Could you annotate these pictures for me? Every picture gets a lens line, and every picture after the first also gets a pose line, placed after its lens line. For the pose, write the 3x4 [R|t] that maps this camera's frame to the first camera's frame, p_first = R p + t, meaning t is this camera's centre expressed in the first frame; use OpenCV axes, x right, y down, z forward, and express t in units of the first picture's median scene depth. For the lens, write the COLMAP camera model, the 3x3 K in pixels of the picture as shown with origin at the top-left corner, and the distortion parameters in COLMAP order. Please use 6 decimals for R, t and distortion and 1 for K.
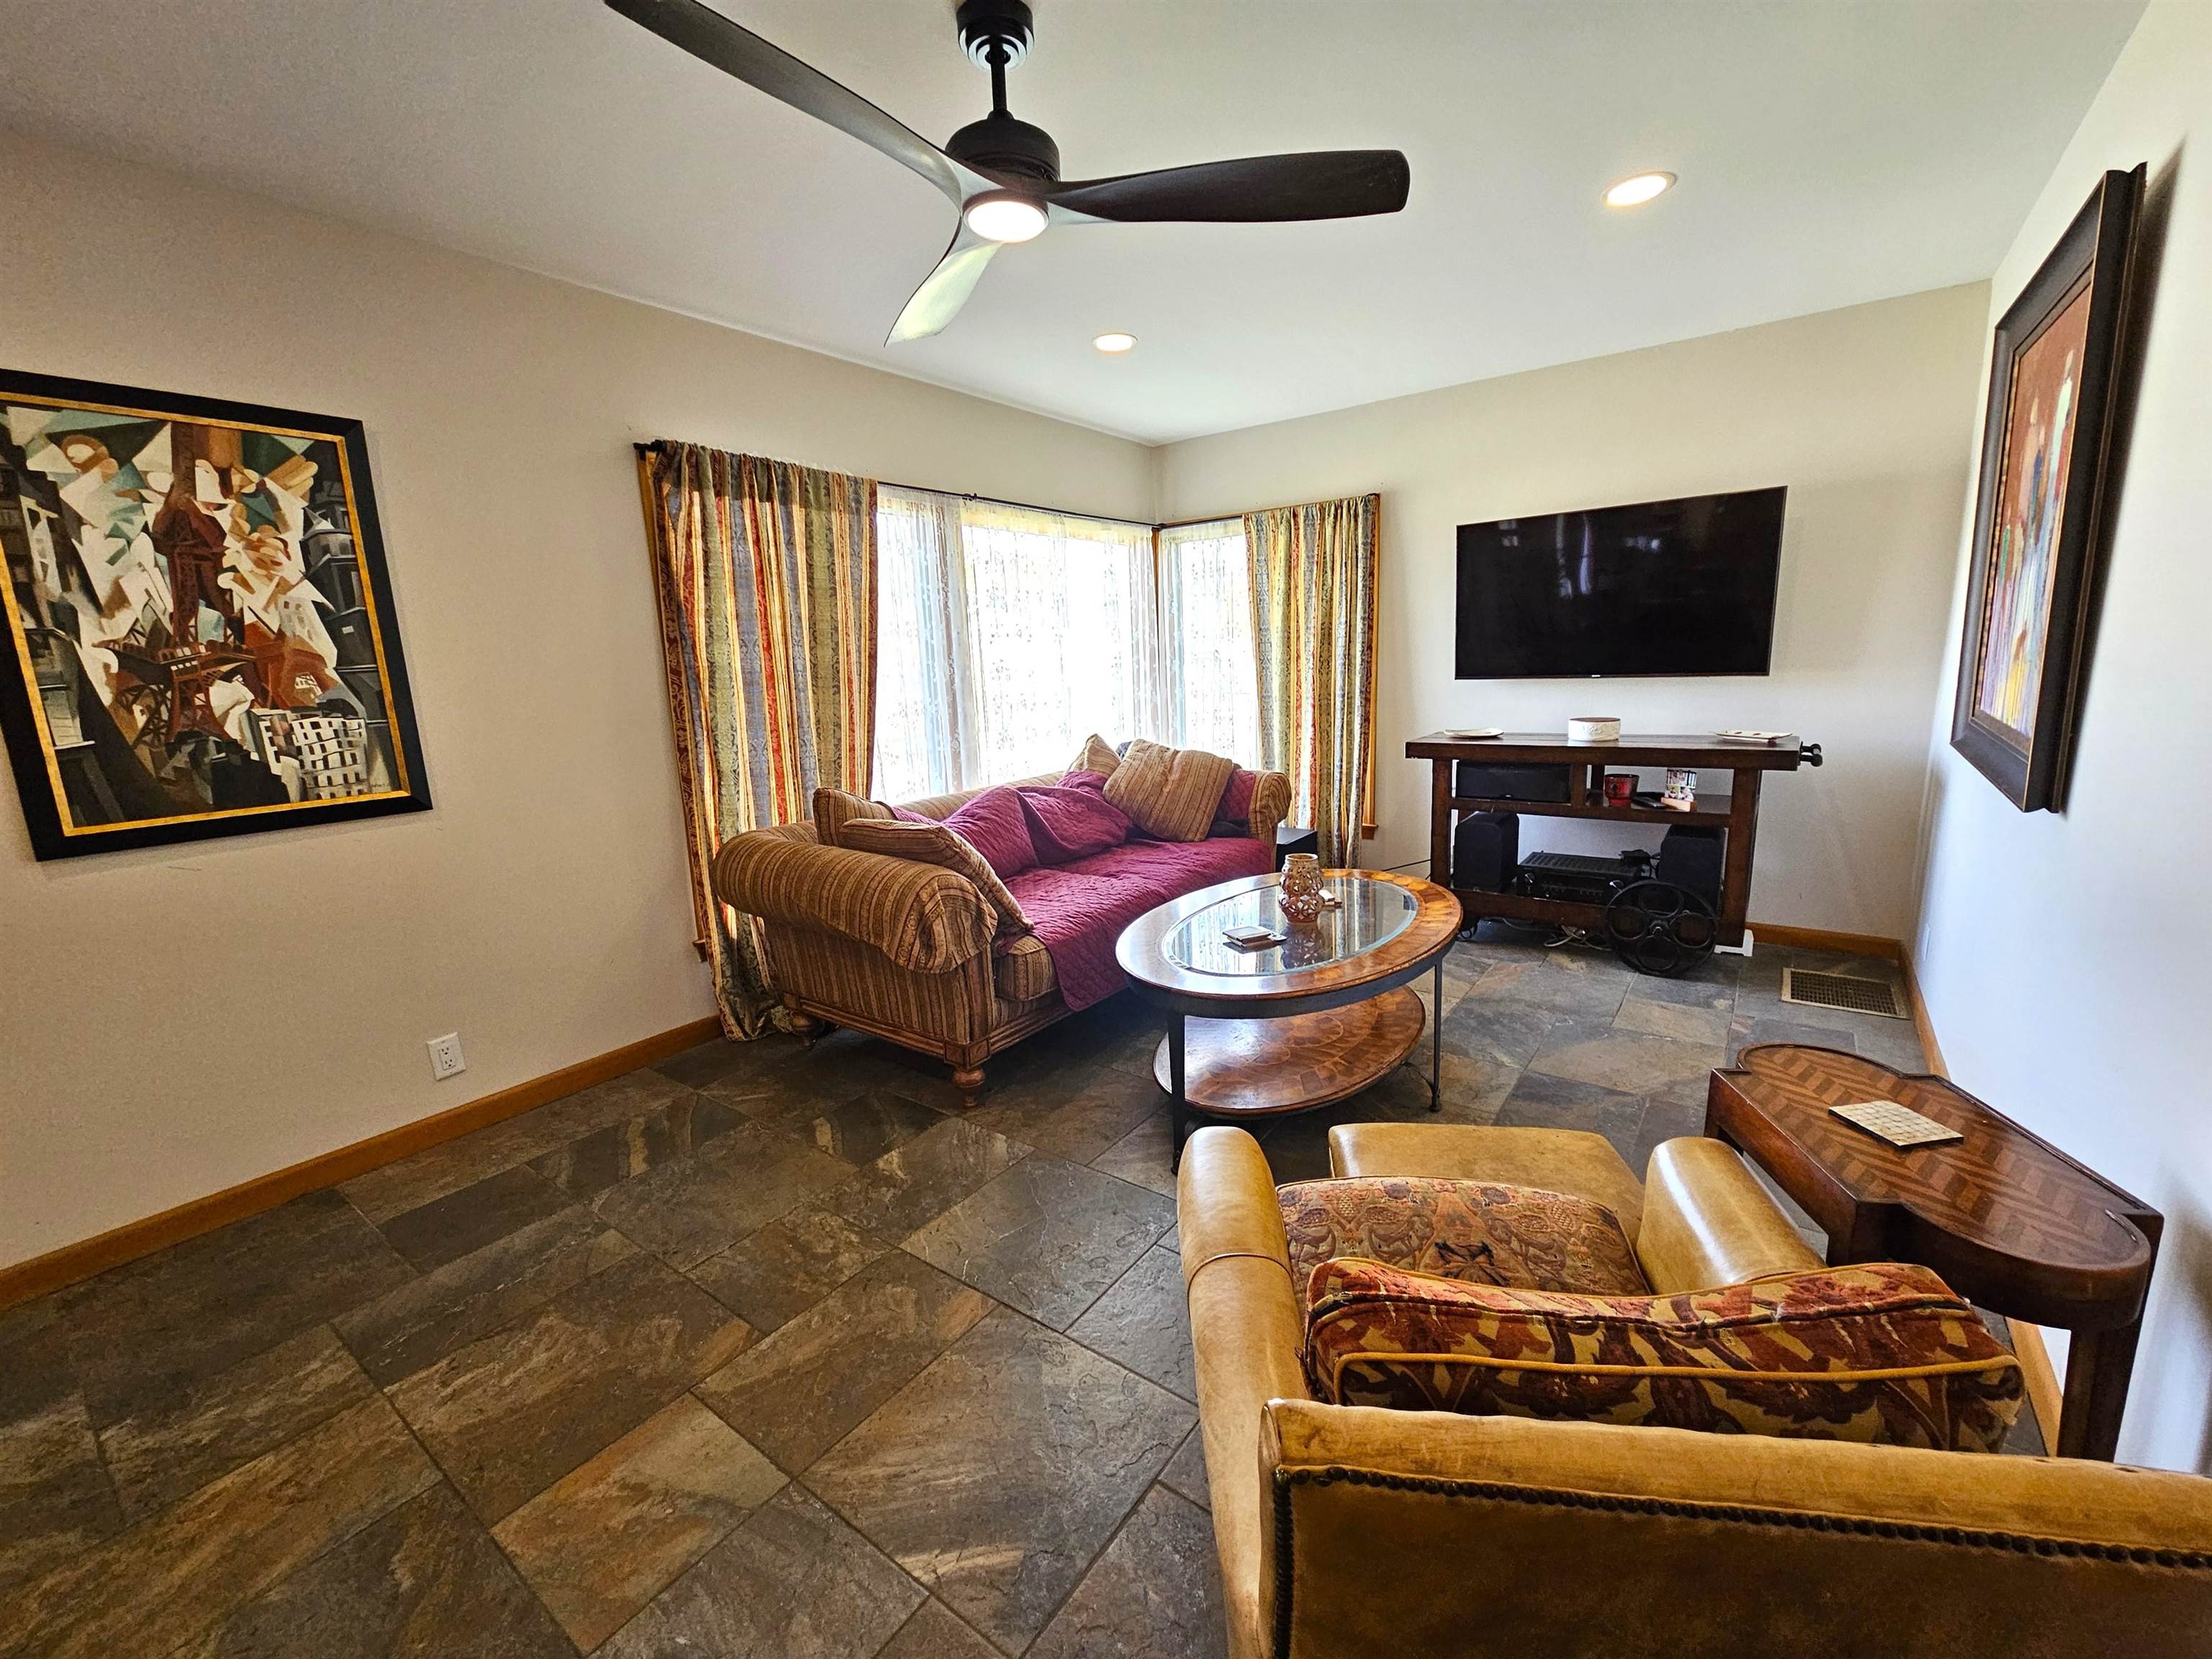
lens RADIAL K [[906.2, 0, 1113.7], [0, 906.2, 835.2], [0, 0, 1]] dist [-0.001235, 0.001935]
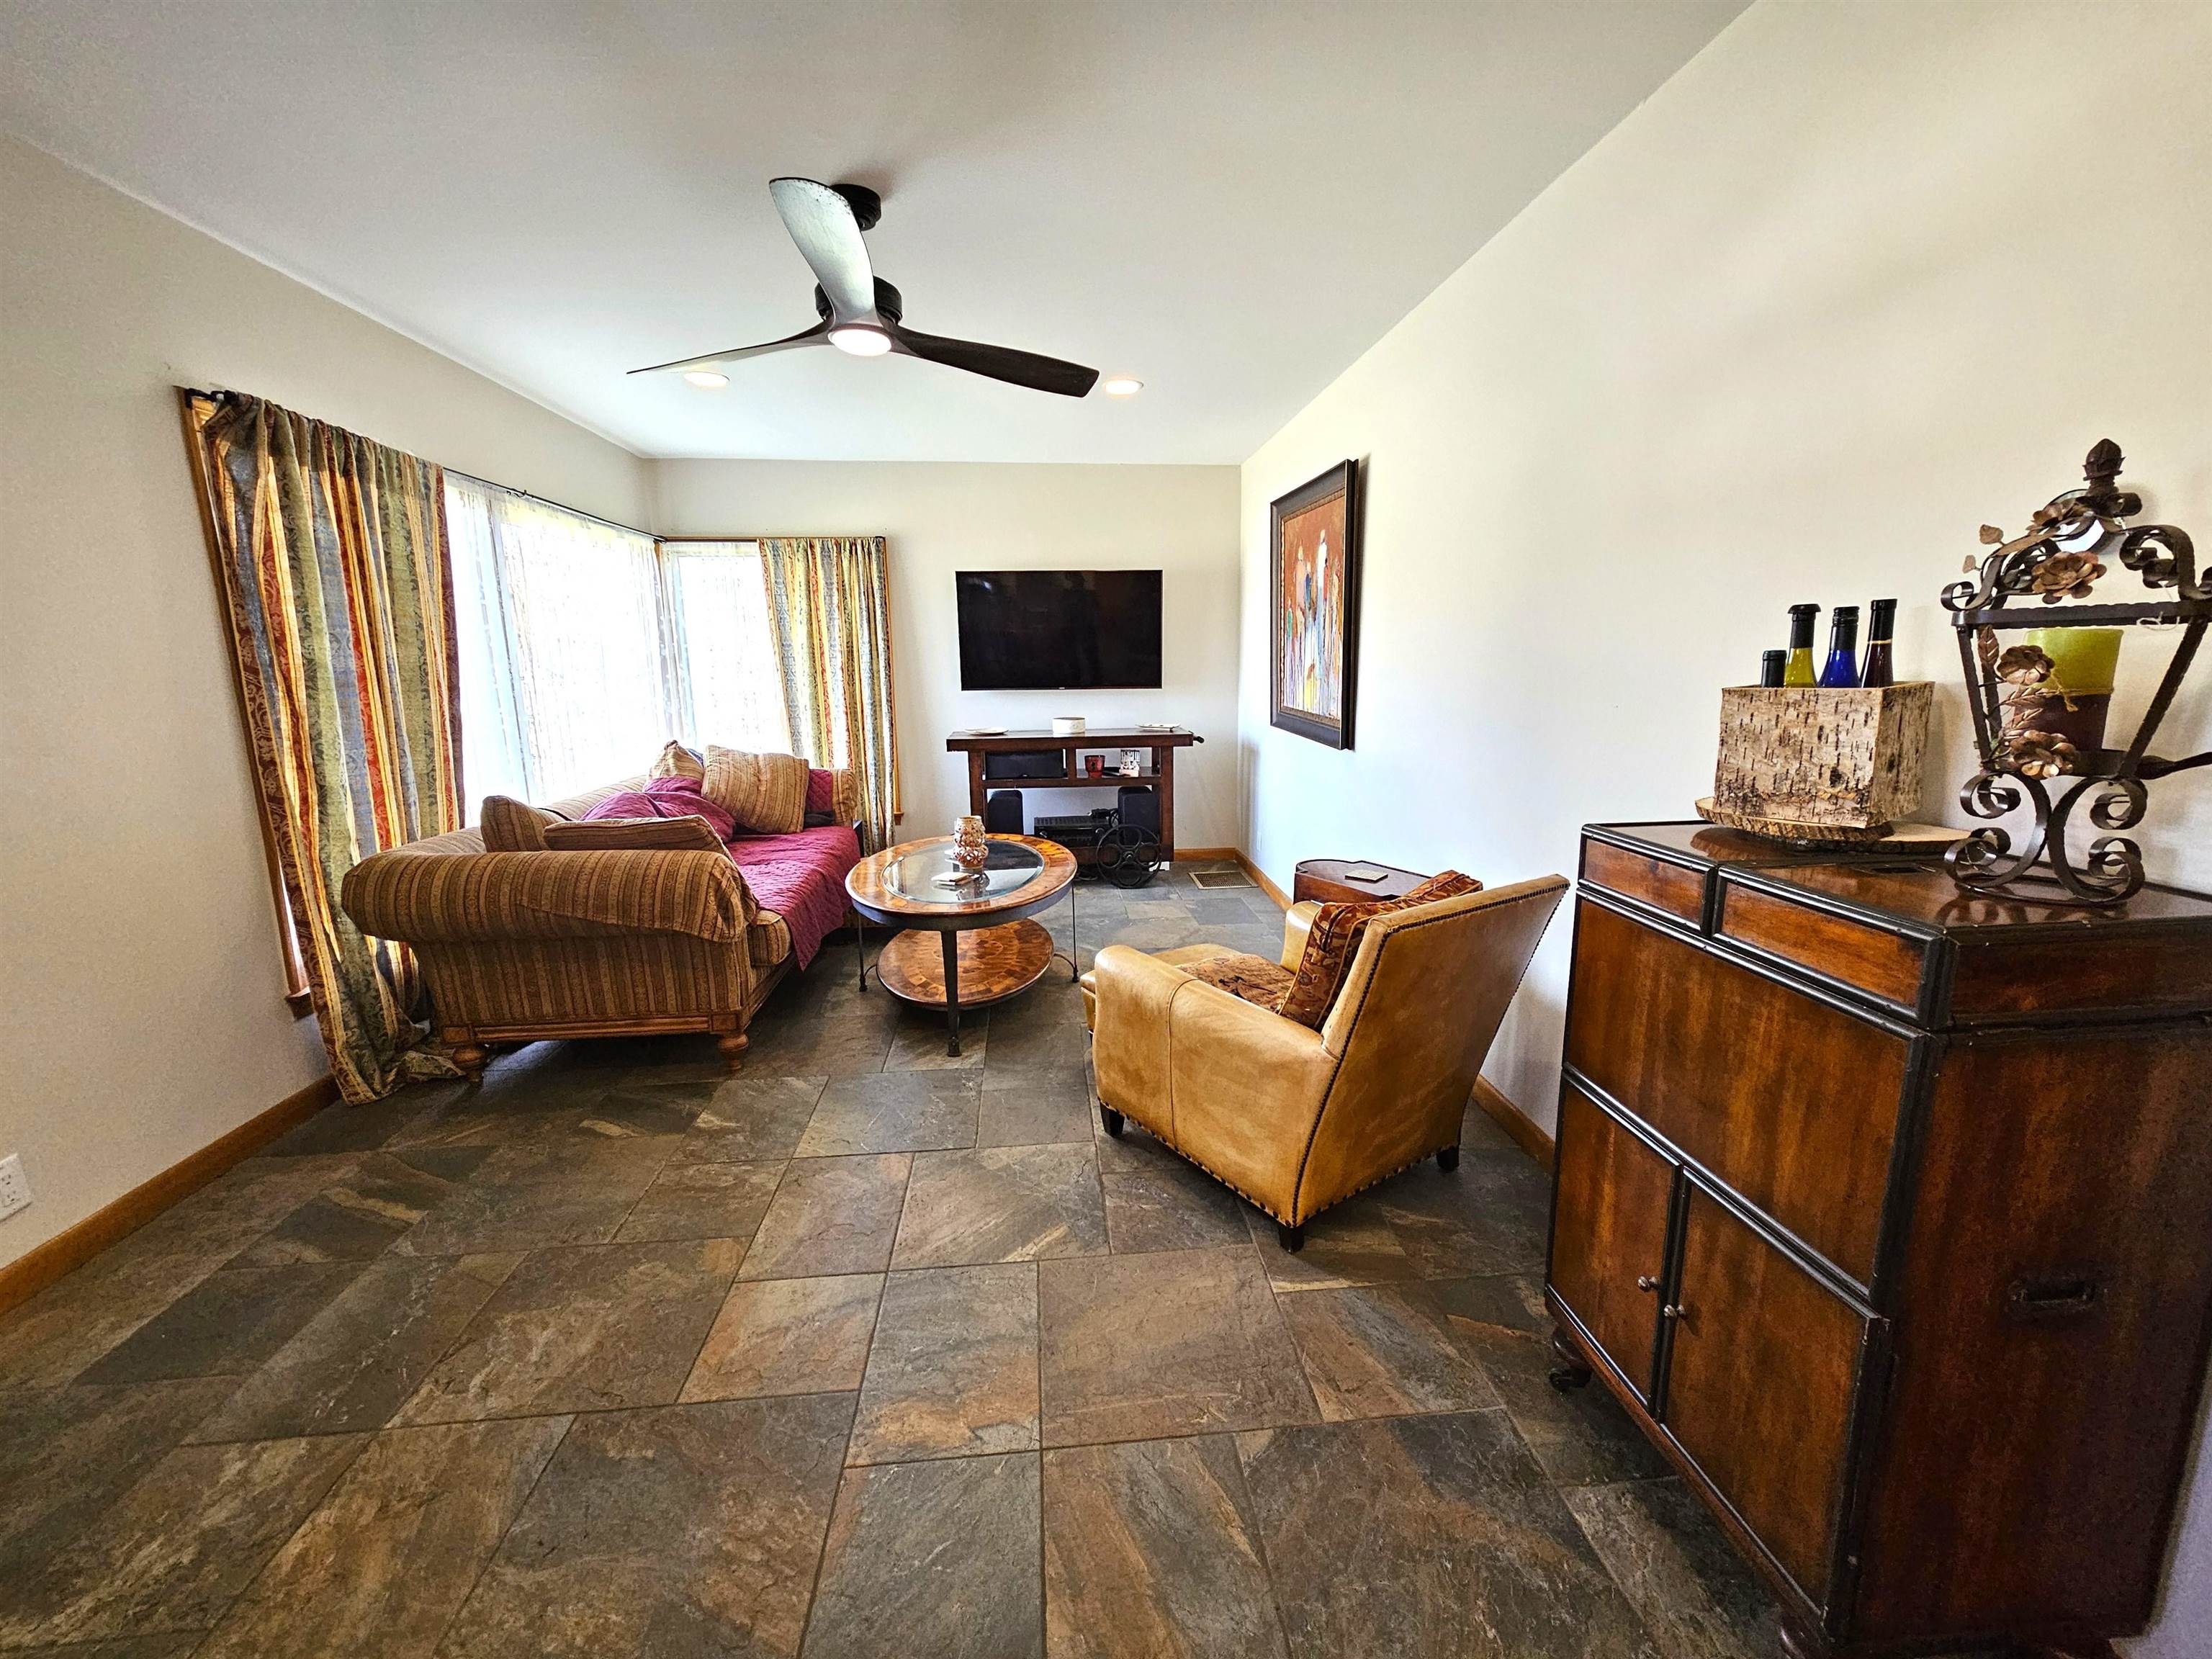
lens RADIAL K [[906.2, 0, 1119.9], [0, 906.2, 833.5], [0, 0, 1]] dist [-0.001235, 0.001935]
pose [[0.745769, -0.096125, 0.659234, -0.418469], [0.111099, 0.993624, 0.019201, 0.037311], [-0.656876, 0.058920, 0.751693, -0.122175]]
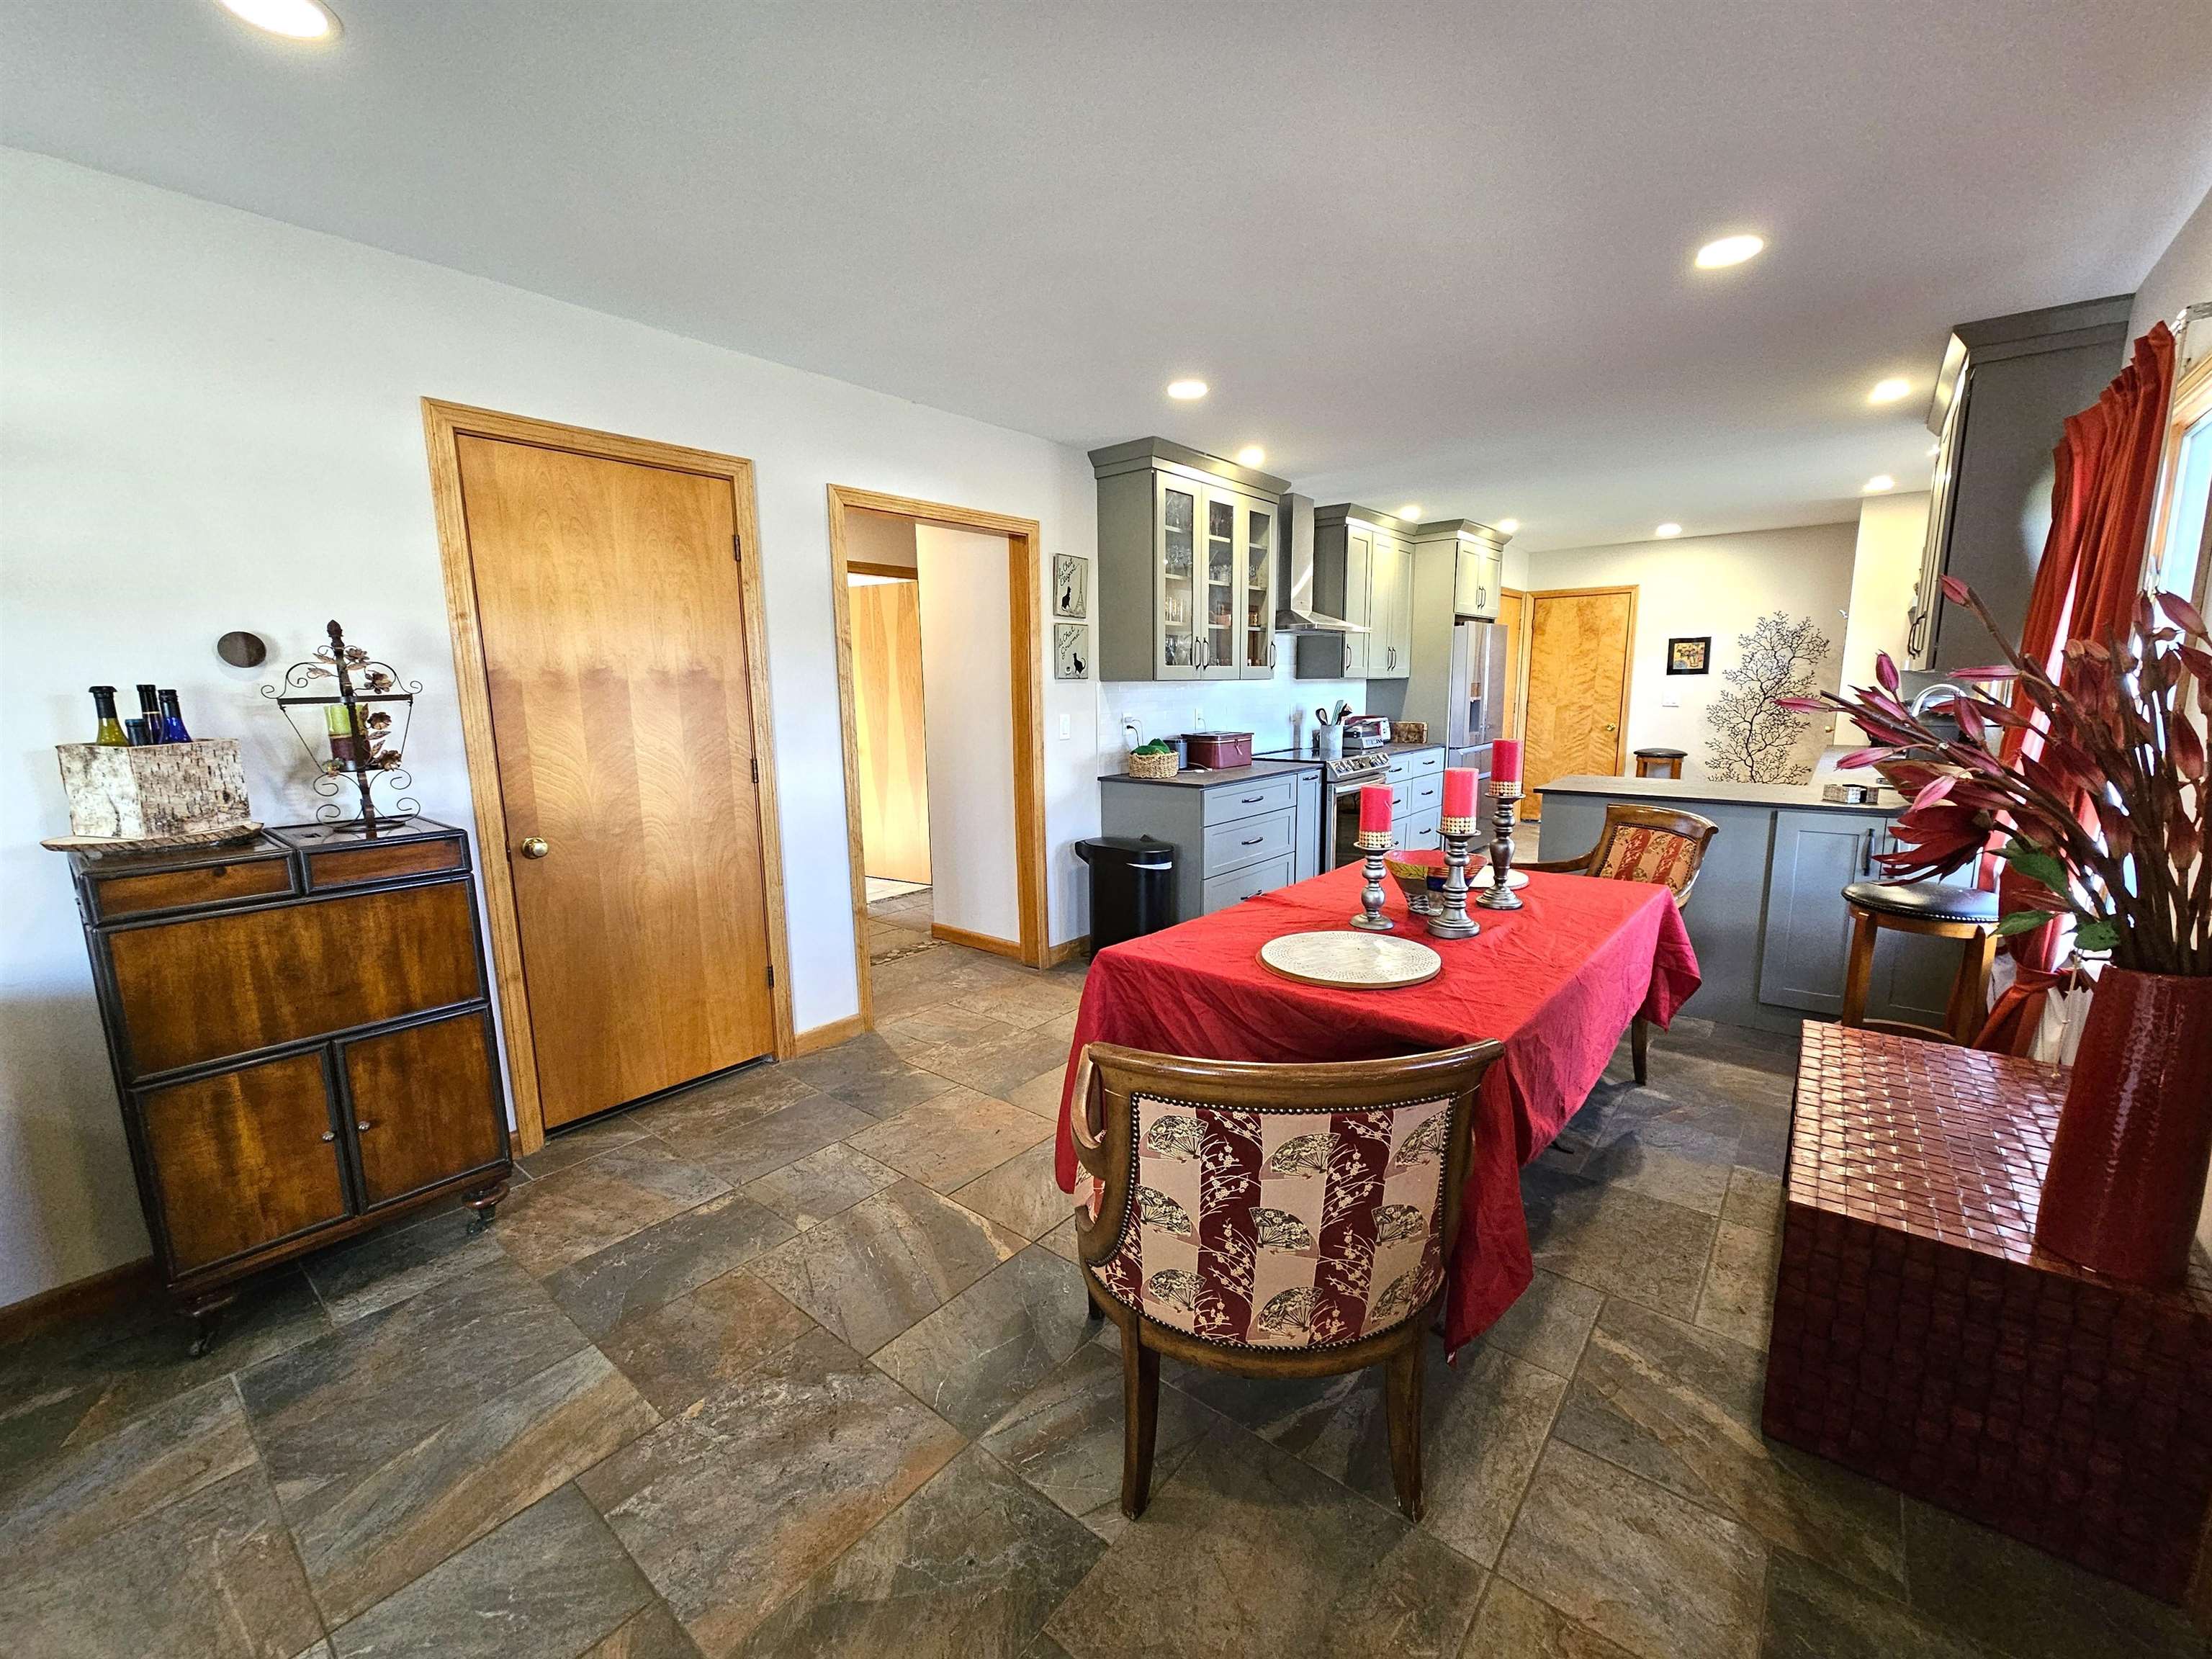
lens RADIAL K [[906.2, 0, 1119.3], [0, 906.2, 837.0], [0, 0, 1]] dist [-0.001235, 0.001935]
pose [[-0.997686, 0.041512, 0.053848, -0.564228], [0.057997, 0.932934, 0.355346, -0.101487], [-0.035485, 0.357647, -0.933182, 0.521889]]
